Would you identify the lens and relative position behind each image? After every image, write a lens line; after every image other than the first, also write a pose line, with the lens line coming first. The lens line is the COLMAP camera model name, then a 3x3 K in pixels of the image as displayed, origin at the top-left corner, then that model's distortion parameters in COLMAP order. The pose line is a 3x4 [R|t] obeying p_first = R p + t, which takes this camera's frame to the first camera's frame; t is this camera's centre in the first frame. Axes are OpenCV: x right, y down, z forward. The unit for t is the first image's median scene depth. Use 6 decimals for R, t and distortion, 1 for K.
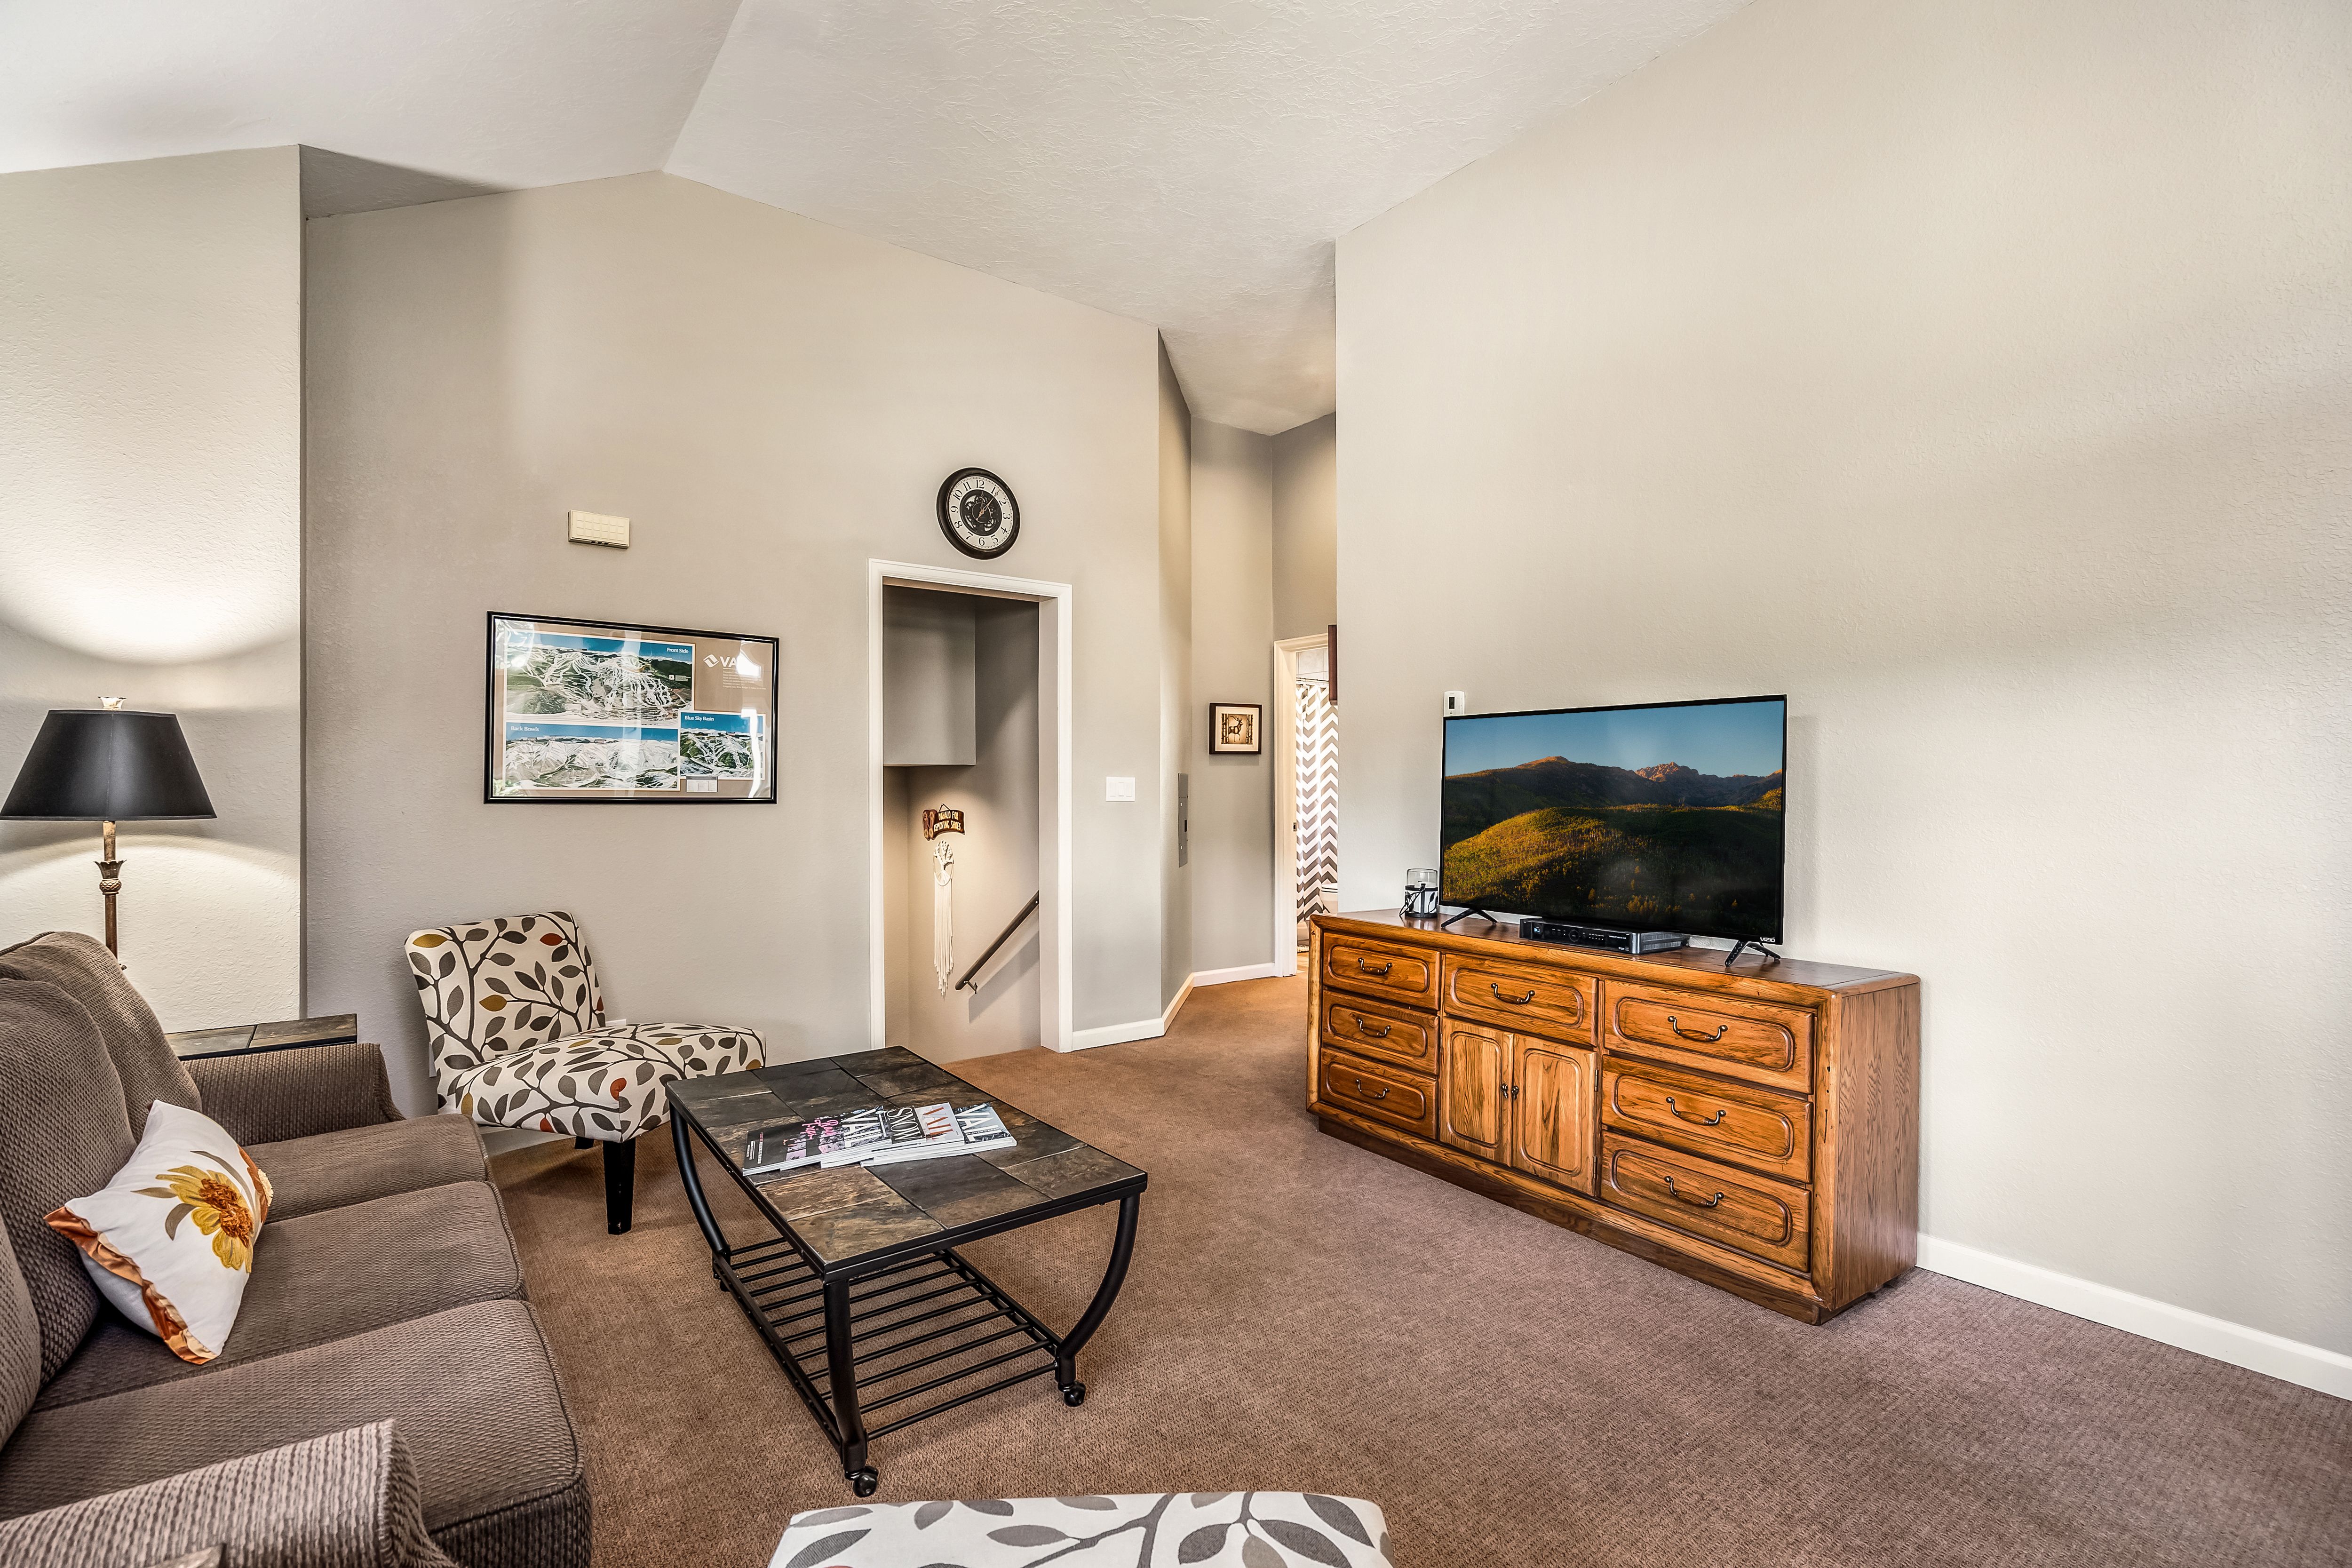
lens RADIAL K [[1074.1, 0, 1164.4], [0, 1074.1, 782.2], [0, 0, 1]] dist [0.000252, 0.000595]
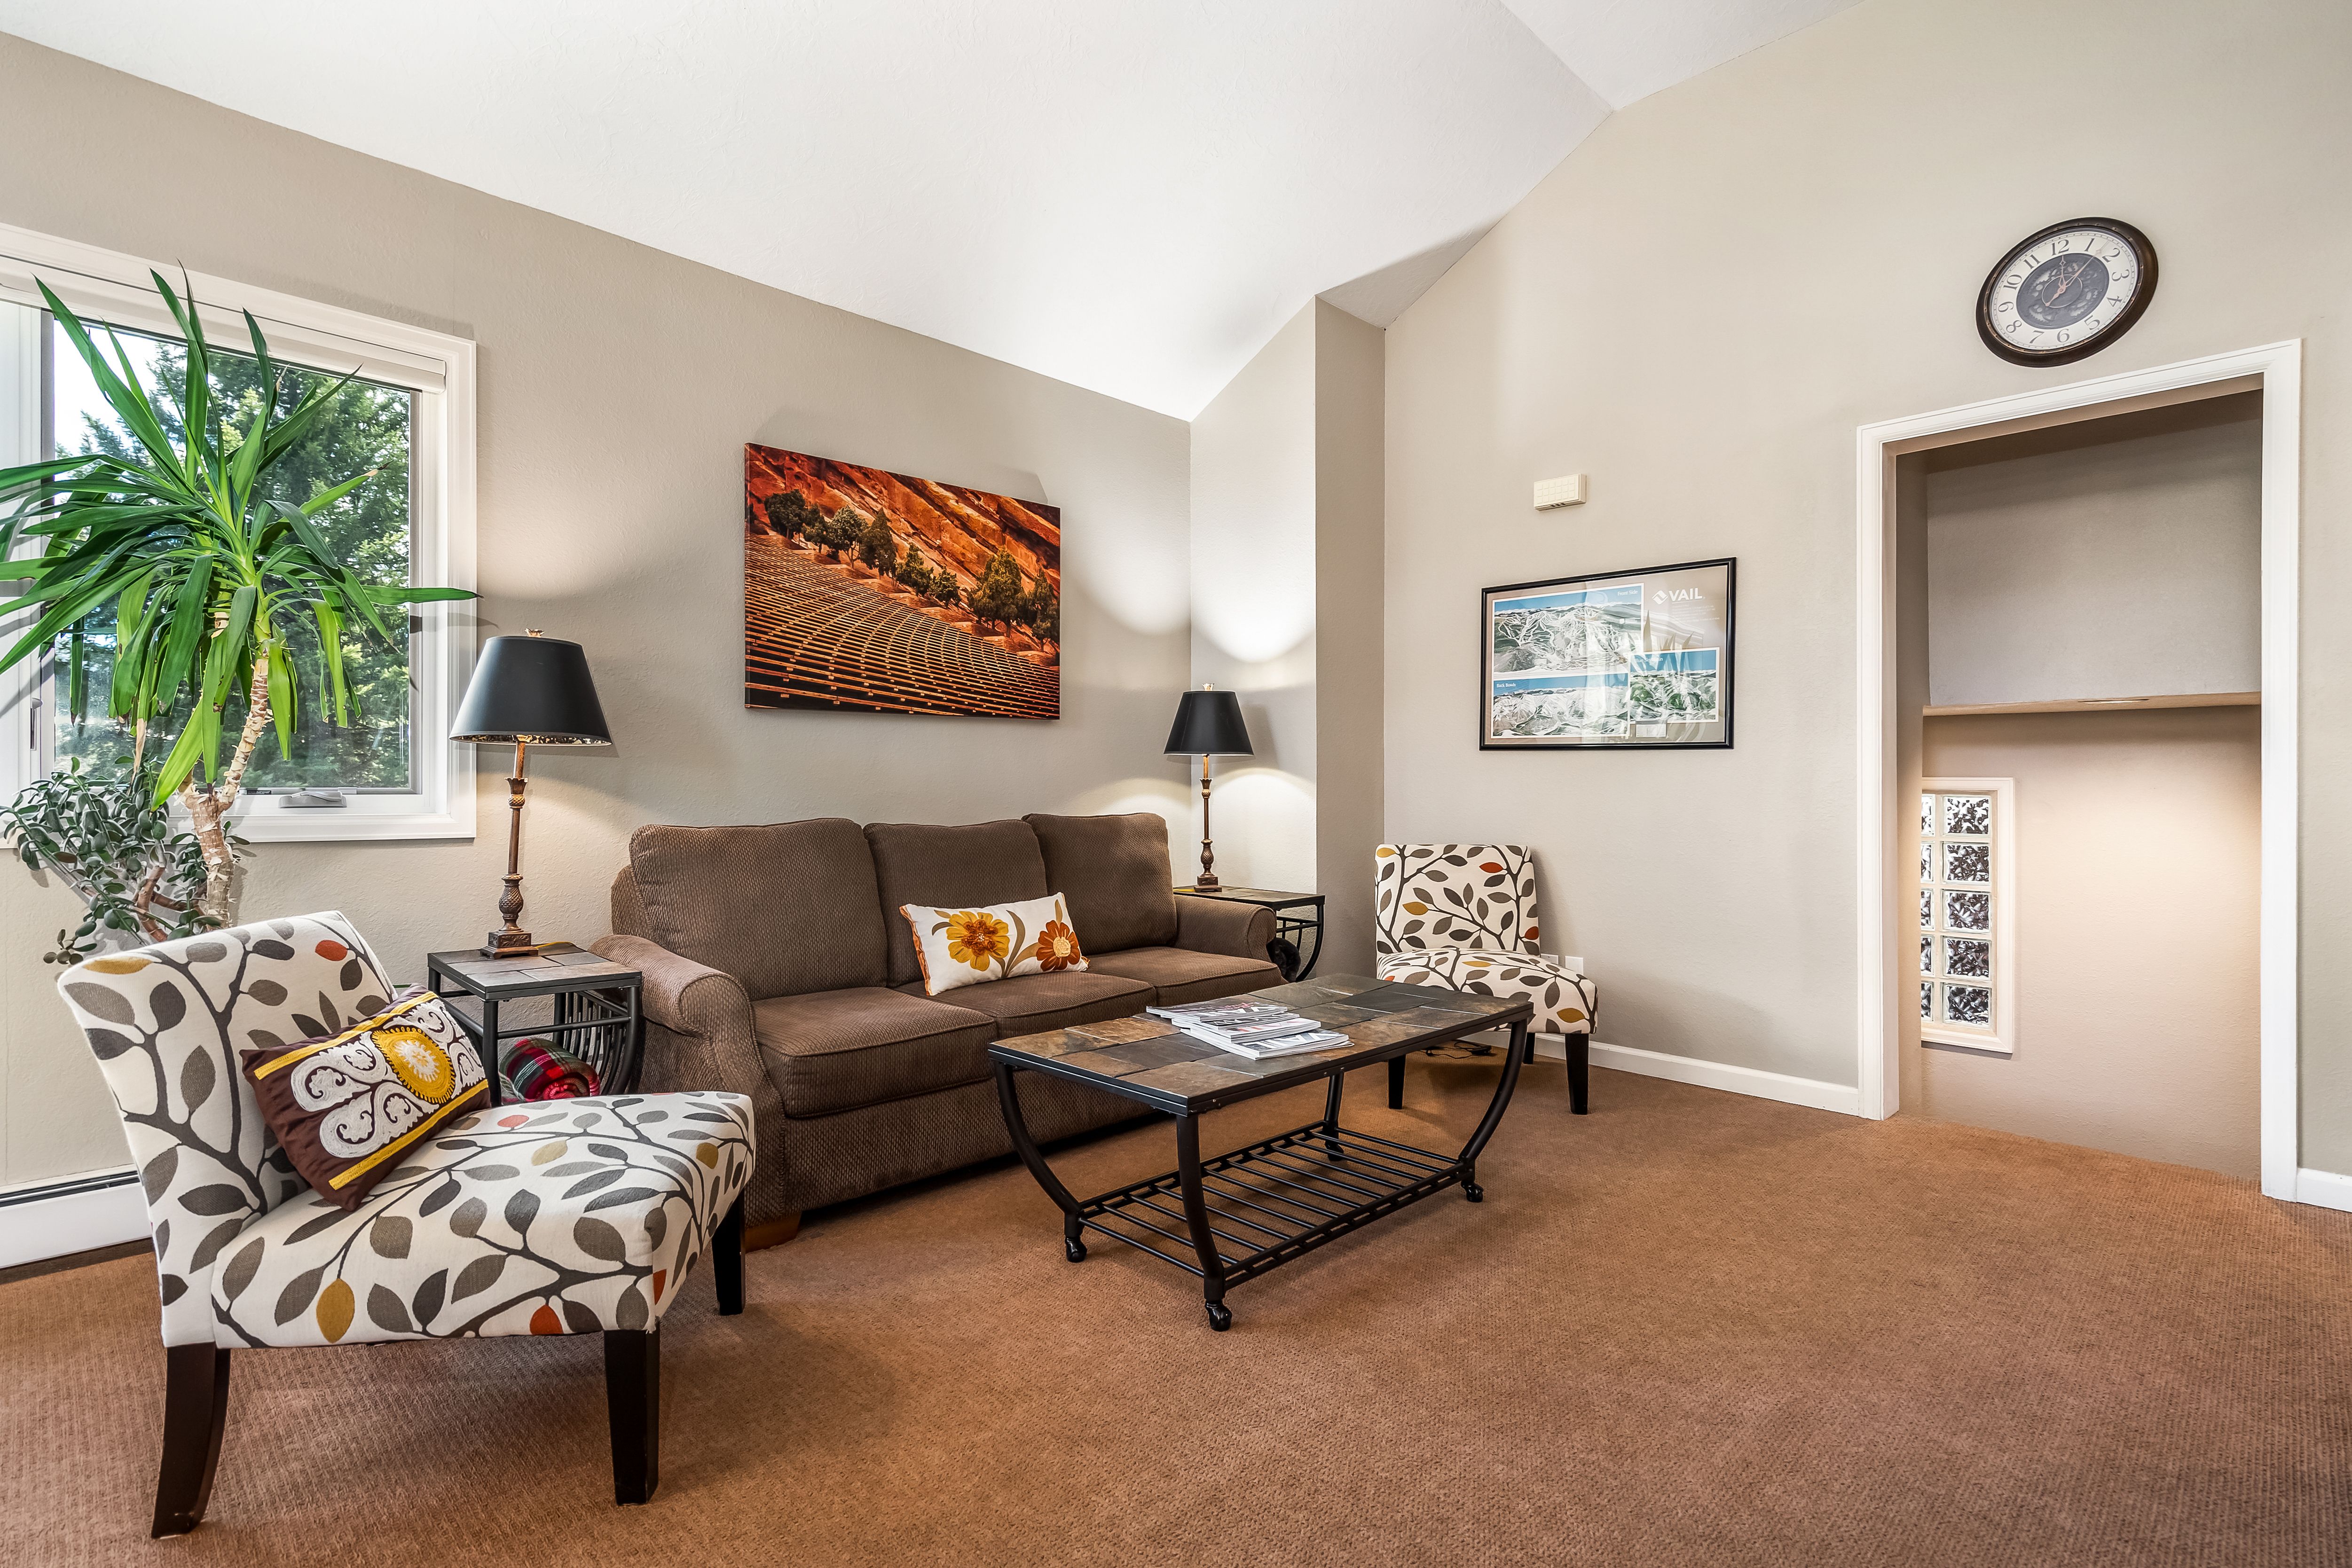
lens RADIAL K [[1073.9, 0, 1160.7], [0, 1073.9, 784.8], [0, 0, 1]] dist [0.000252, 0.000595]
pose [[0.139622, 0.003529, -0.990199, 0.508635], [-0.002693, 0.999991, 0.003184, 0.055863], [0.990201, 0.002222, 0.139630, 0.495355]]
